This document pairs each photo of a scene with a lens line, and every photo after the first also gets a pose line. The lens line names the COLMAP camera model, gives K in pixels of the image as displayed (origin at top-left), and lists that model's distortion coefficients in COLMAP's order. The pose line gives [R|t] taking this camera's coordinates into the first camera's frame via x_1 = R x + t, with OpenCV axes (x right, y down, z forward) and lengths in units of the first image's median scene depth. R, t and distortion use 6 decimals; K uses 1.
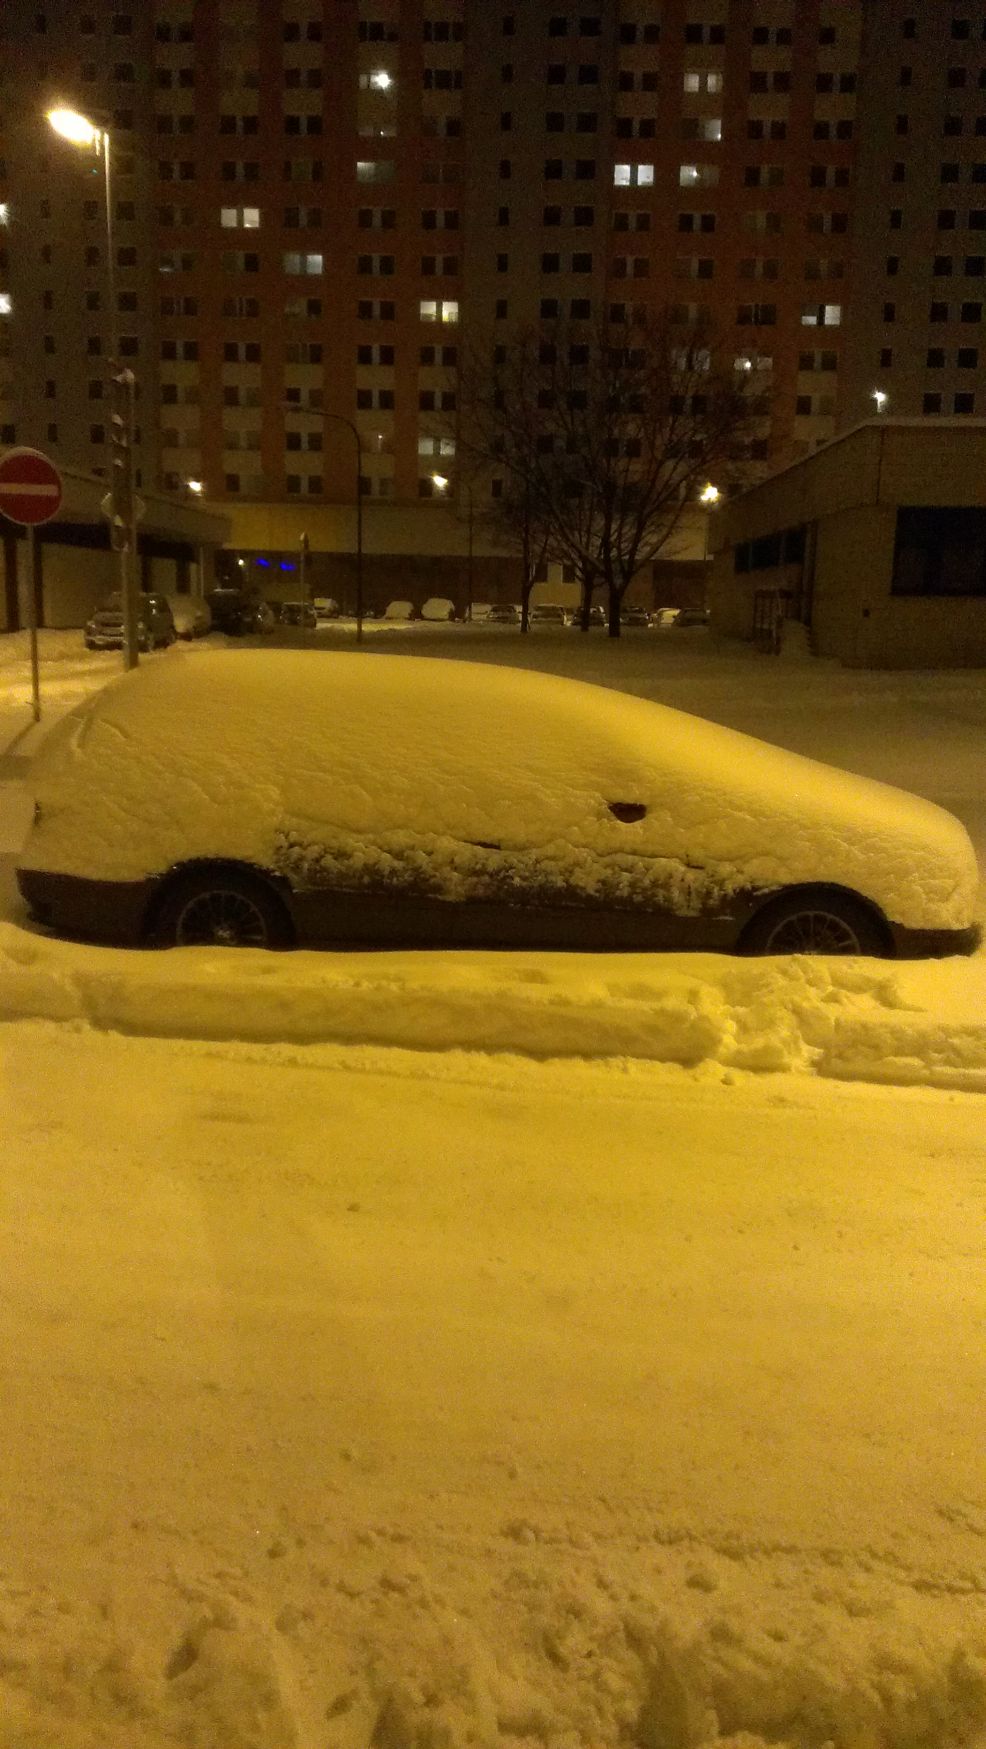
lens RADIAL K [[1480.1, 0, 493.0], [0, 1480.1, 874.5], [0, 0, 1]] dist [-0.002061, -0.002619]
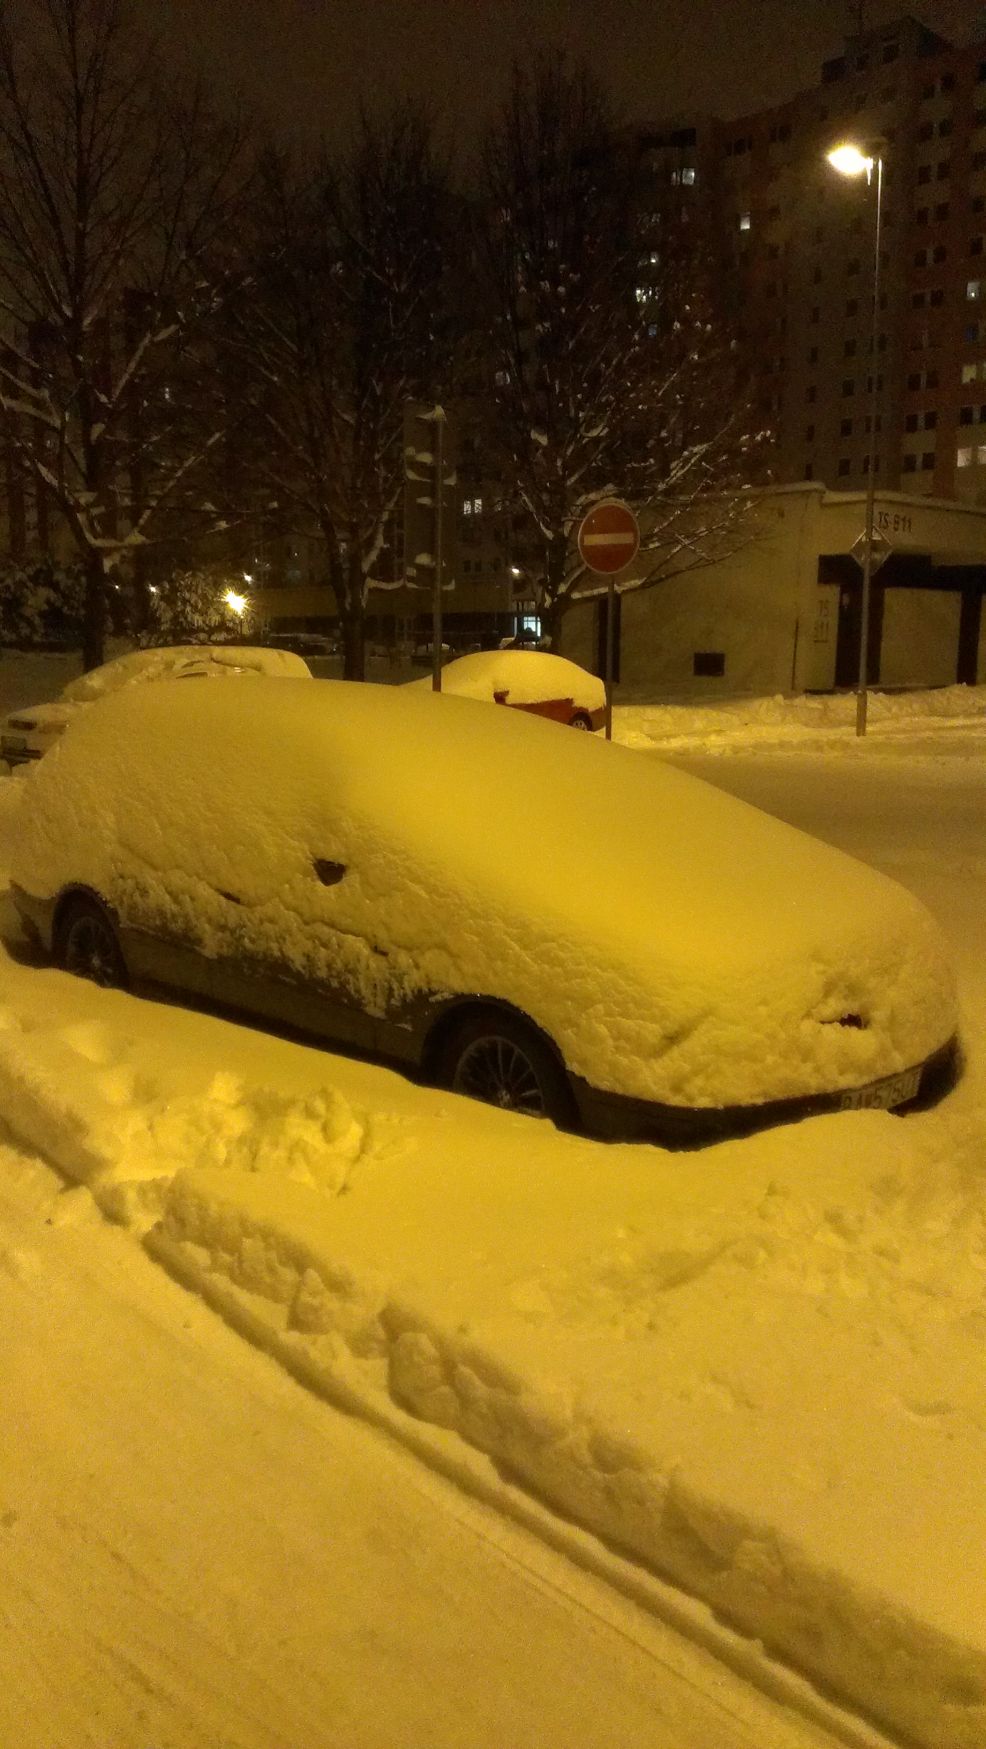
lens RADIAL K [[1420.3, 0, 490.0], [0, 1420.3, 949.0], [0, 0, 1]] dist [0.003049, 0.003052]
pose [[0.726336, 0.125701, -0.675748, 0.662993], [-0.120502, 0.991196, 0.054857, -0.053016], [0.676695, 0.041584, 0.735088, 0.502713]]
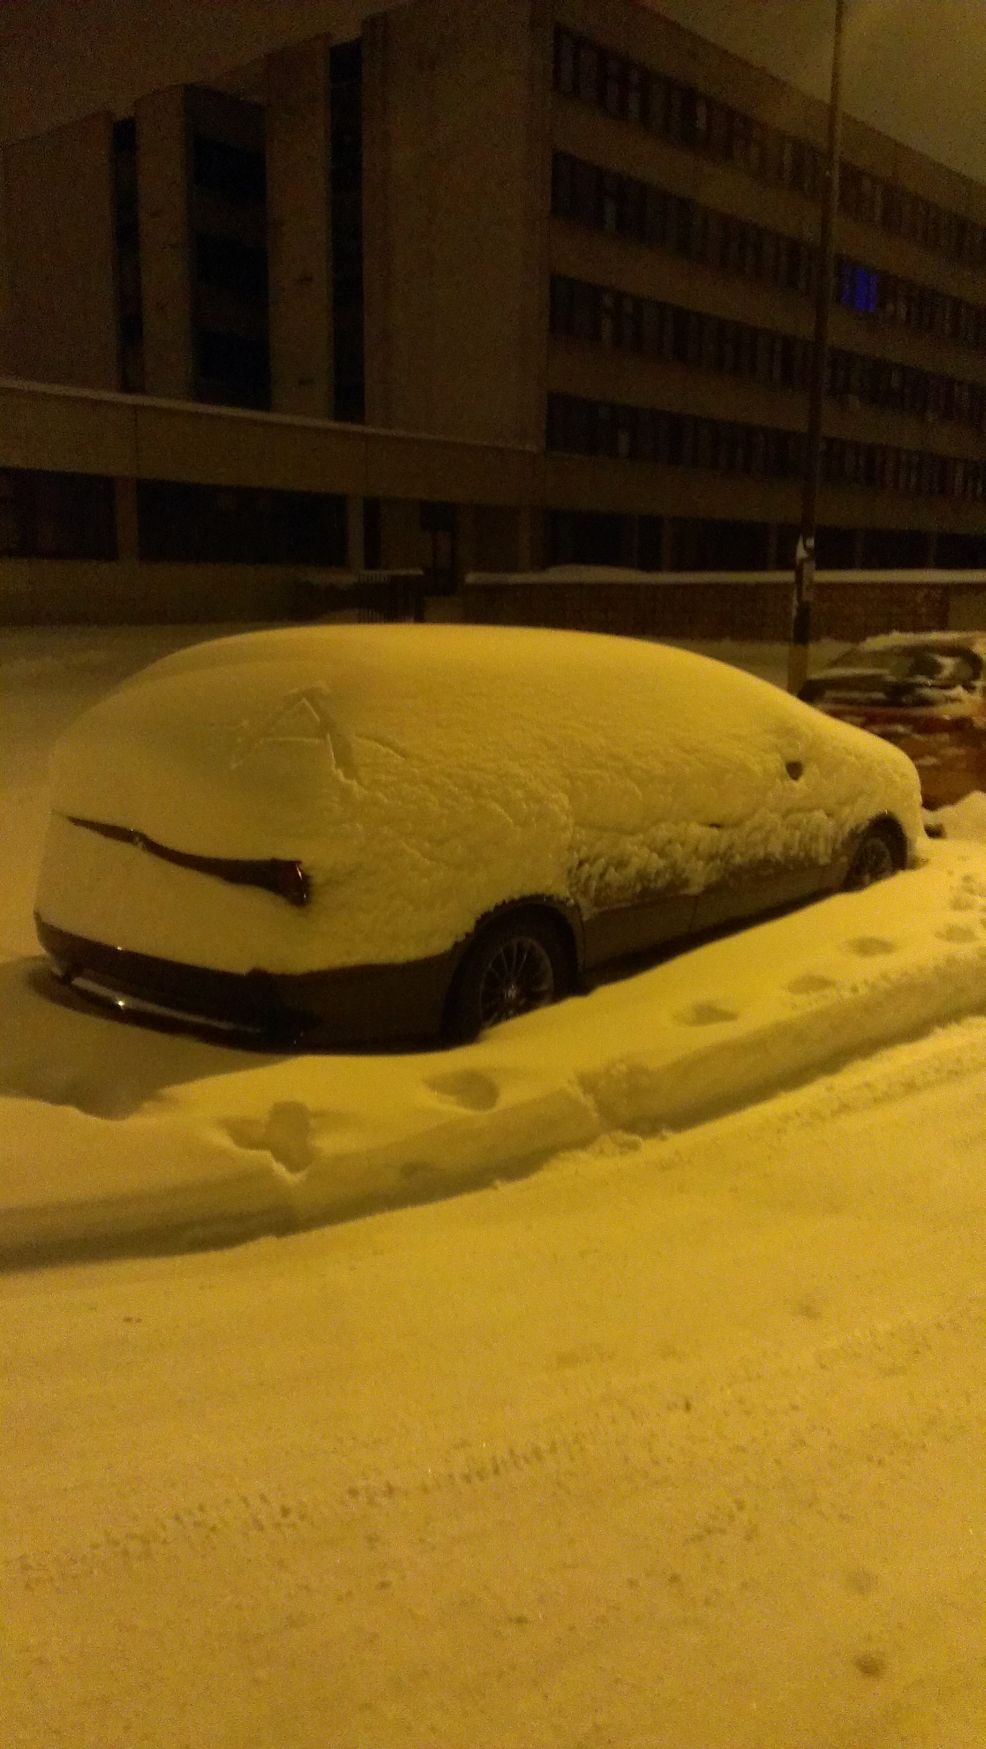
lens RADIAL K [[1480.1, 0, 493.0], [0, 1480.1, 874.5], [0, 0, 1]] dist [-0.002061, -0.002619]
pose [[0.606814, -0.176974, 0.774892, -0.803280], [0.151051, 0.982808, 0.106171, -0.108318], [-0.780359, 0.052622, 0.623113, 0.541810]]
